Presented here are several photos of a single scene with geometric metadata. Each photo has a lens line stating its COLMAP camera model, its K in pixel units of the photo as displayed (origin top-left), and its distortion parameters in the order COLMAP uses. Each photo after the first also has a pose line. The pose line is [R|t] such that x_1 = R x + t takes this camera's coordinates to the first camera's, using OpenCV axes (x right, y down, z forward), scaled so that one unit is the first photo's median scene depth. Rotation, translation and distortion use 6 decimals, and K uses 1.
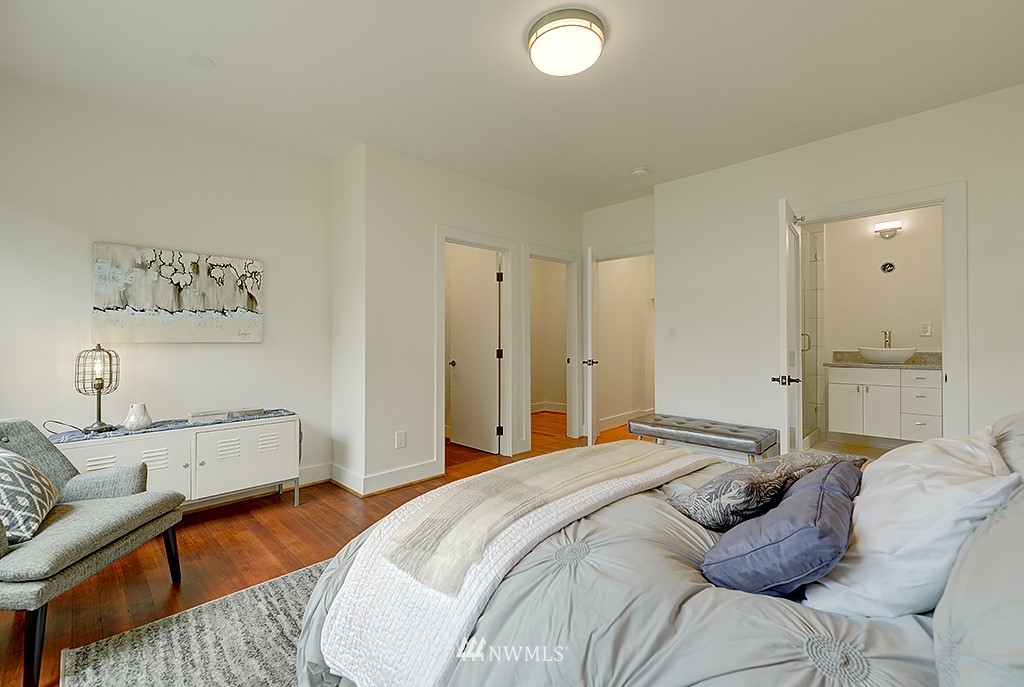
lens RADIAL K [[441.1, 0, 511.2], [0, 441.1, 342.9], [0, 0, 1]] dist [0.001208, 0.000057]
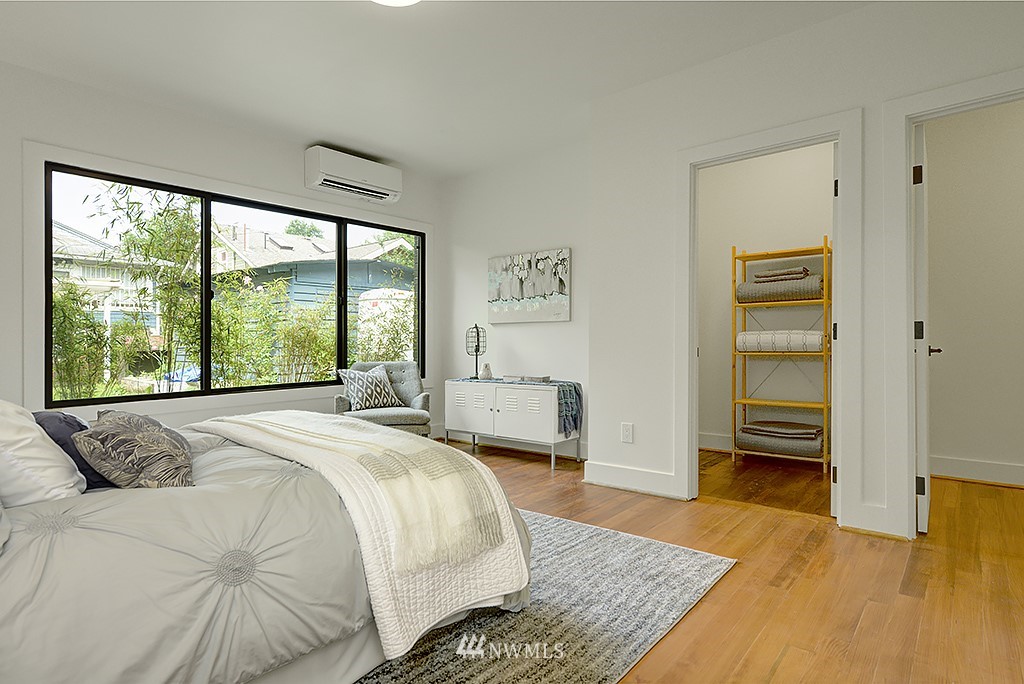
lens RADIAL K [[548.3, 0, 509.7], [0, 548.3, 341.5], [0, 0, 1]] dist [0.064872, 0.000093]
pose [[0.082154, 0.010210, -0.996567, 0.881754], [0.006506, 0.999921, 0.010781, 0.038929], [0.996598, -0.007370, 0.082081, 0.798657]]
